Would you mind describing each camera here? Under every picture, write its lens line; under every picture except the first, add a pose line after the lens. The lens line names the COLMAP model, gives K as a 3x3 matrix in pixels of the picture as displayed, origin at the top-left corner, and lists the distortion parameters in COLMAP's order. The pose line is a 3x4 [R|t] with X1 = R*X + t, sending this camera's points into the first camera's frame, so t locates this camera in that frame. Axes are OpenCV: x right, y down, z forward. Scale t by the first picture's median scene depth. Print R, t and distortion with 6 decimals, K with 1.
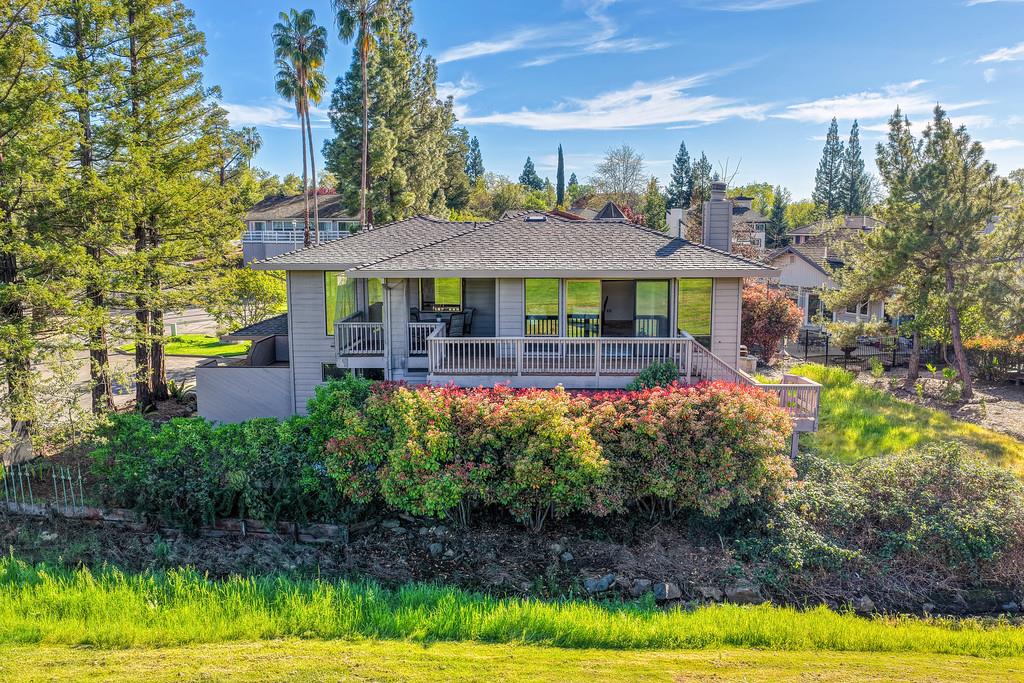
lens RADIAL K [[864.8, 0, 511.7], [0, 864.8, 324.7], [0, 0, 1]] dist [-0.011847, 0.015324]
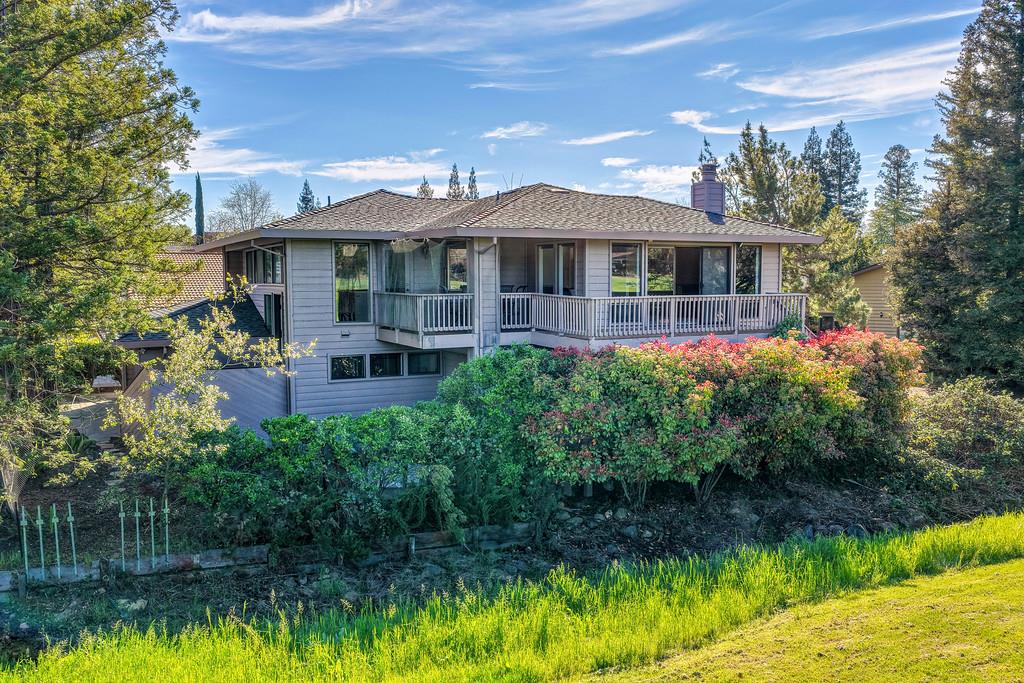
lens RADIAL K [[864.8, 0, 511.7], [0, 864.8, 324.7], [0, 0, 1]] dist [-0.011847, 0.015324]
pose [[0.866600, -0.025674, 0.498342, -0.198378], [0.056691, 0.997275, -0.047204, 0.026072], [-0.495772, 0.069158, 0.865694, 0.089386]]
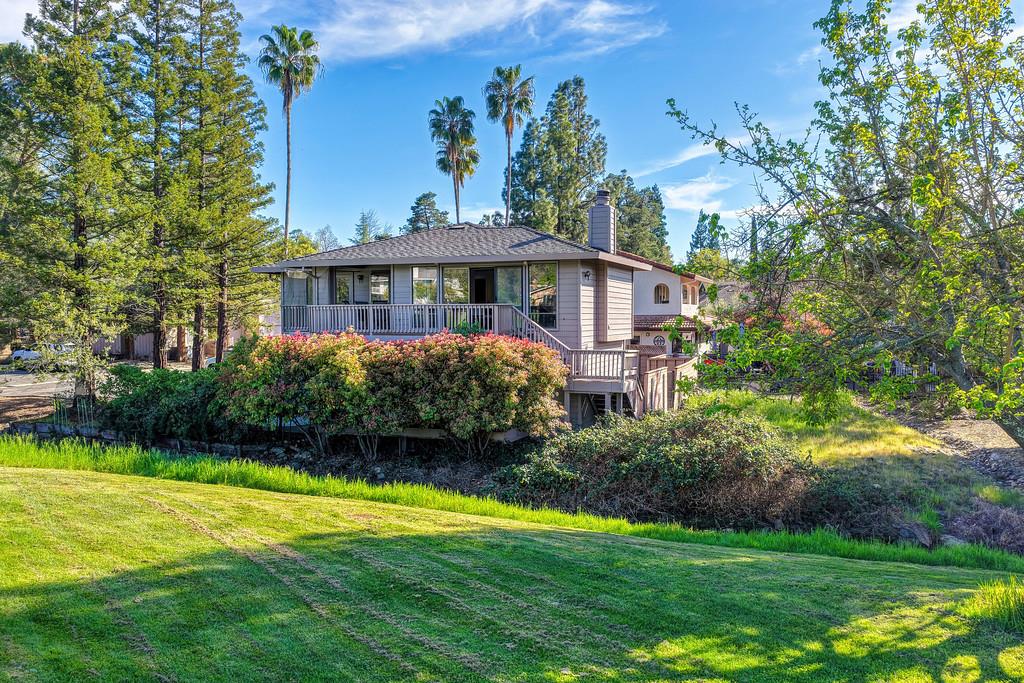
lens RADIAL K [[864.8, 0, 511.7], [0, 864.8, 324.7], [0, 0, 1]] dist [-0.011847, 0.015324]
pose [[0.947423, 0.003259, -0.319969, 0.197623], [-0.037298, 0.994257, -0.100312, 0.053027], [0.317804, 0.106972, 0.942103, -0.040190]]
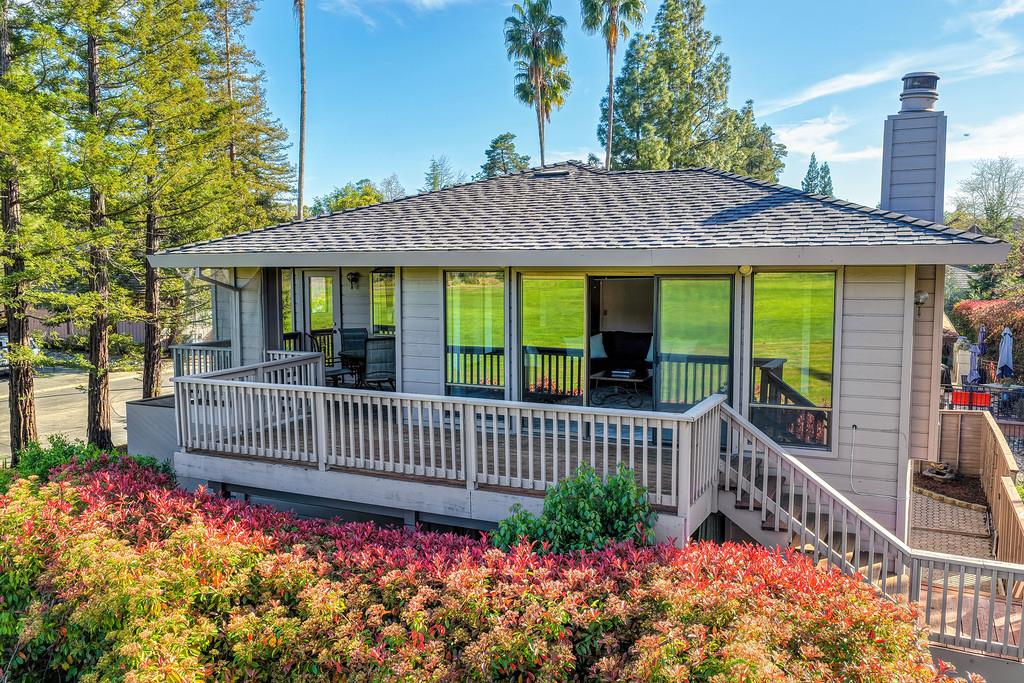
lens RADIAL K [[864.8, 0, 511.7], [0, 864.8, 324.7], [0, 0, 1]] dist [-0.011847, 0.015324]
pose [[0.913473, 0.028335, -0.405911, 0.093194], [-0.047739, 0.998146, -0.037756, -0.001894], [0.404089, 0.053867, 0.913132, 0.200915]]
